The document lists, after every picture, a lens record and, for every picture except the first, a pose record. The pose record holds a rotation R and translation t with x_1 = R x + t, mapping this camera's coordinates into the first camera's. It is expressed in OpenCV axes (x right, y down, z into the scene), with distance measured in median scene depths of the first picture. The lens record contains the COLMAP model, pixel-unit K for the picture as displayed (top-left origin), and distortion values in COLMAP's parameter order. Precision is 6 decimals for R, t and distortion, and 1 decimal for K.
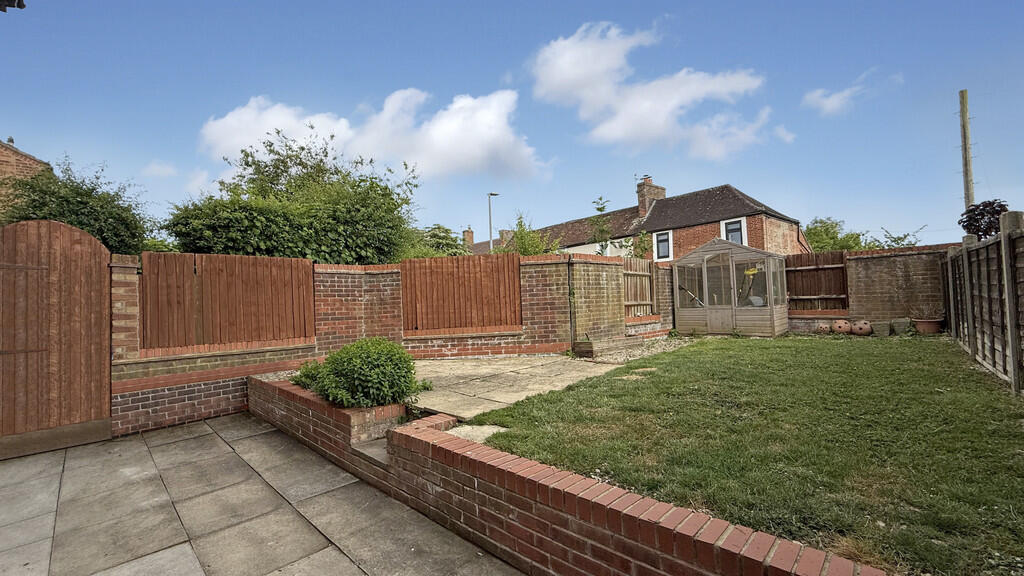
lens RADIAL K [[414.3, 0, 512.0], [0, 414.3, 288.0], [0, 0, 1]] dist [-0.000233, -0.000097]
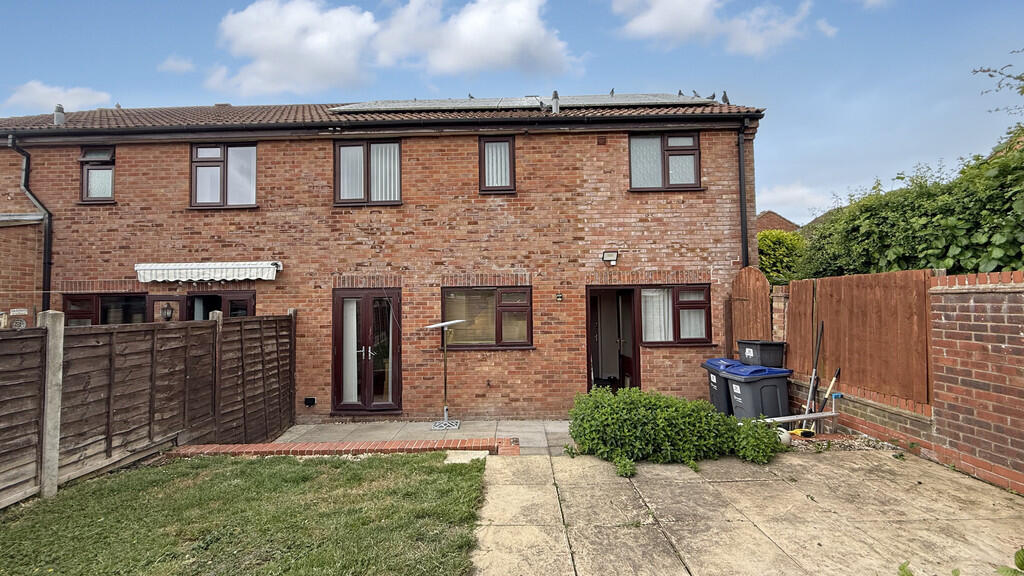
lens RADIAL K [[414.3, 0, 512.0], [0, 414.3, 288.0], [0, 0, 1]] dist [-0.000233, -0.000097]
pose [[-0.729996, 0.014804, -0.683291, 0.321463], [0.054352, 0.997856, -0.036449, -0.053474], [0.681287, -0.063746, -0.729236, 1.005797]]
